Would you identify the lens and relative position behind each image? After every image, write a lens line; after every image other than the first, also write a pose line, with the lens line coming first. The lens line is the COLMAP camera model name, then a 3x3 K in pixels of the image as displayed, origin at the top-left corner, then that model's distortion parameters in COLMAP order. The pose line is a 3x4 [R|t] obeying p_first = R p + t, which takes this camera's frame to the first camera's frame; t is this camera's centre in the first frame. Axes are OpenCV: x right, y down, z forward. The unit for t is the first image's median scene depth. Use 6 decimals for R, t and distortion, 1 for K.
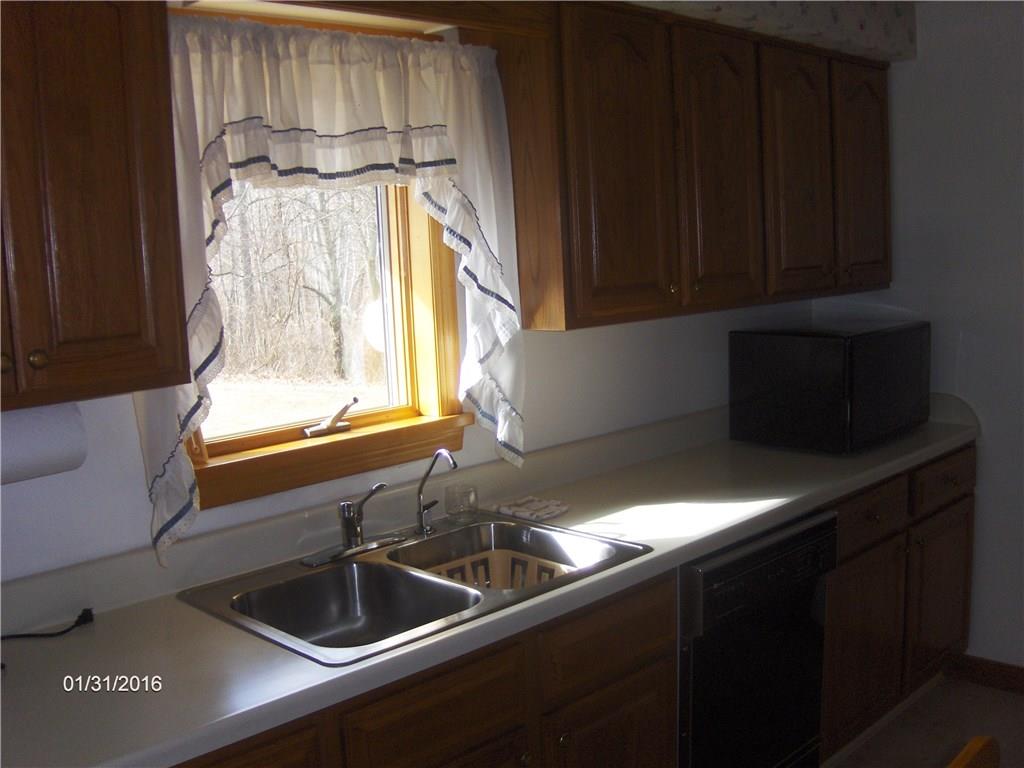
lens RADIAL K [[1090.6, 0, 509.4], [0, 1090.6, 383.0], [0, 0, 1]] dist [-0.159796, 0.000000]
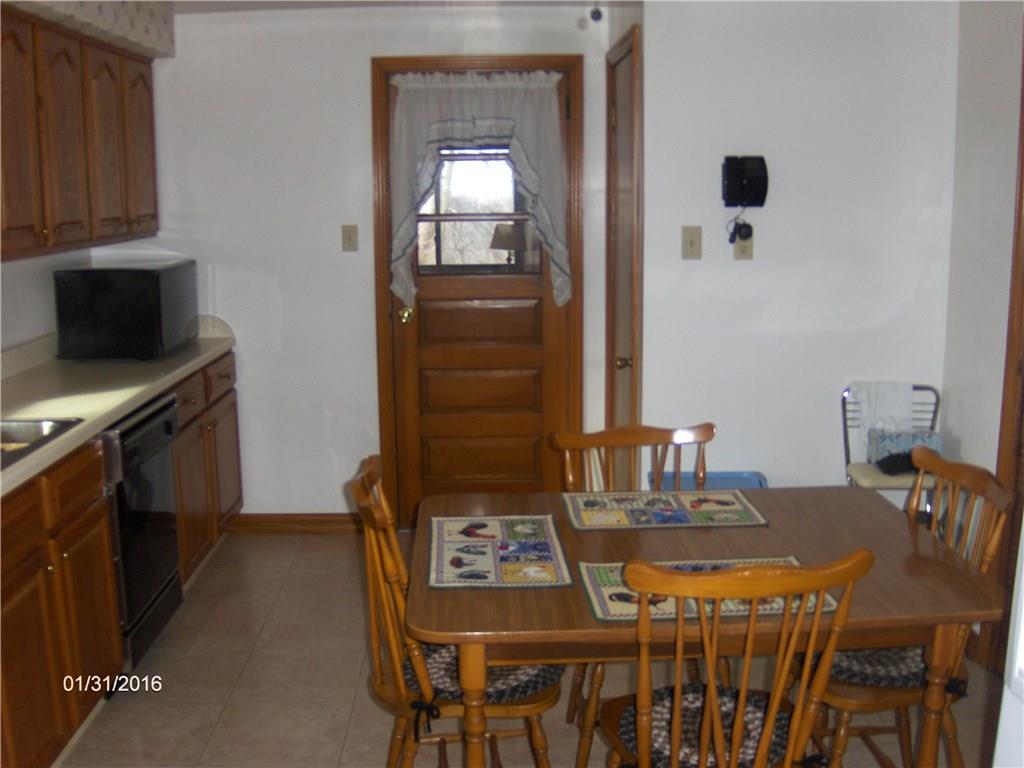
lens RADIAL K [[1090.6, 0, 512.0], [0, 1090.6, 385.3], [0, 0, 1]] dist [-0.159796, 0.000000]
pose [[0.694557, -0.097023, 0.712865, -0.418449], [0.080056, 0.995134, 0.057441, 0.075039], [-0.714969, 0.017173, 0.698945, -0.289569]]
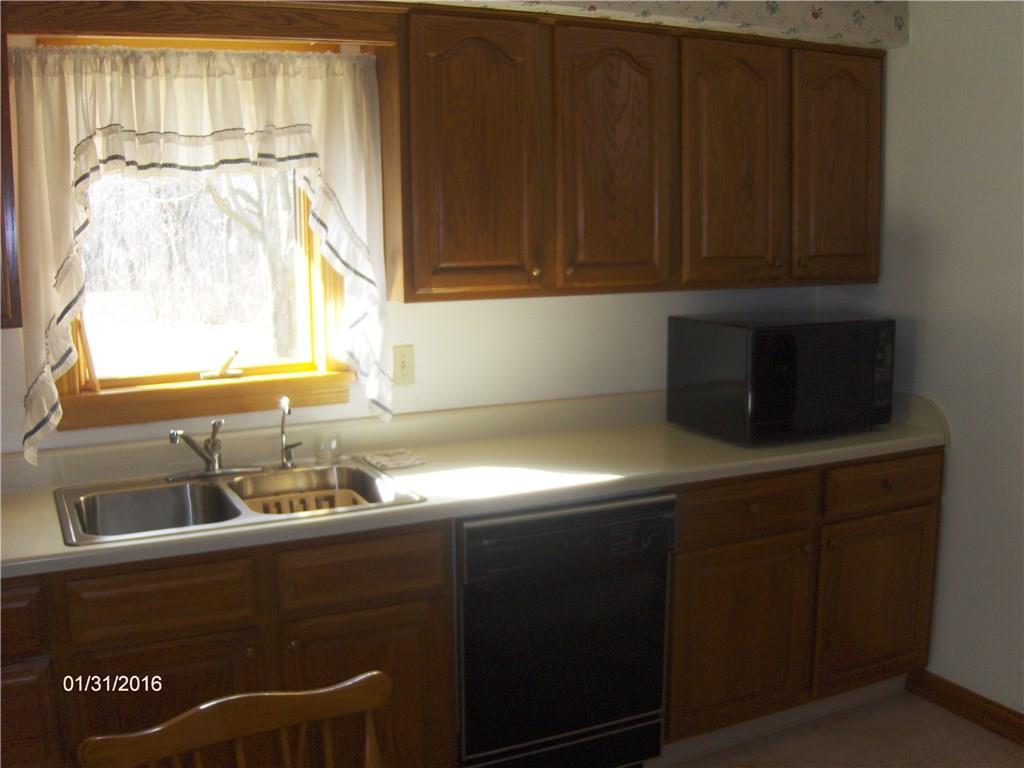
lens RADIAL K [[1090.6, 0, 509.0], [0, 1090.6, 380.4], [0, 0, 1]] dist [-0.159796, 0.000000]
pose [[0.944312, 0.077032, -0.319909, 0.545237], [-0.069080, 0.996956, 0.036149, -0.017929], [0.321720, -0.012036, 0.946758, -0.042397]]
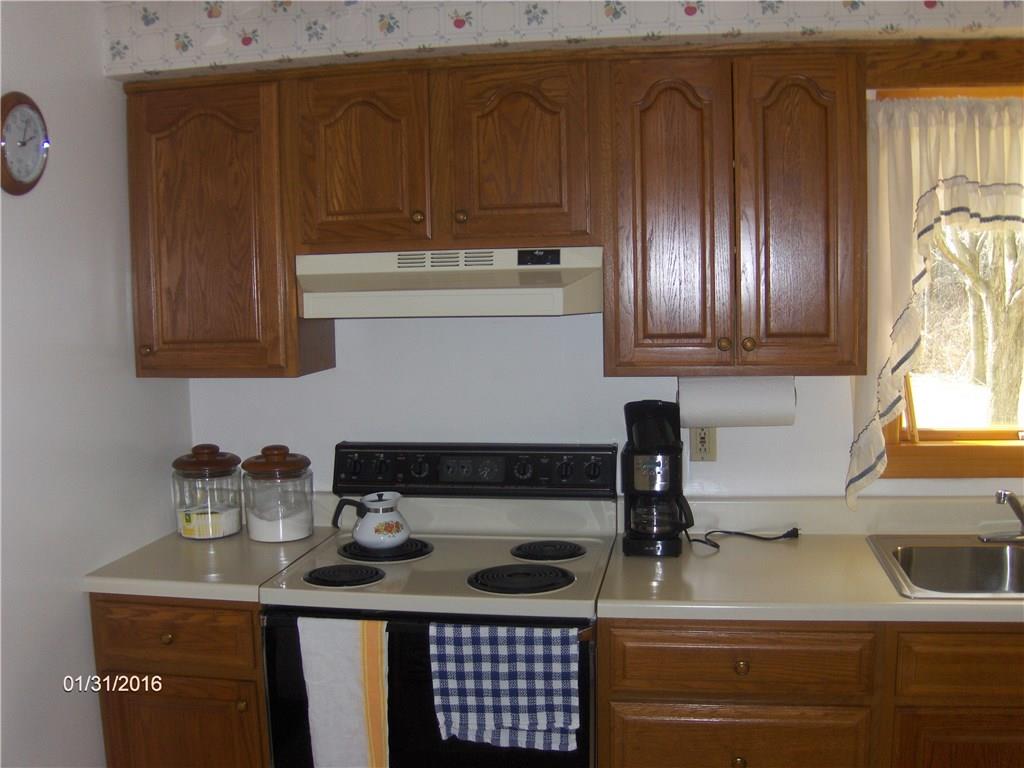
lens RADIAL K [[1090.6, 0, 506.2], [0, 1090.6, 387.9], [0, 0, 1]] dist [-0.159796, 0.000000]
pose [[0.573770, 0.117876, -0.810489, 0.423084], [-0.115772, 0.991325, 0.062219, -0.012155], [0.810793, 0.058132, 0.582440, -0.127617]]
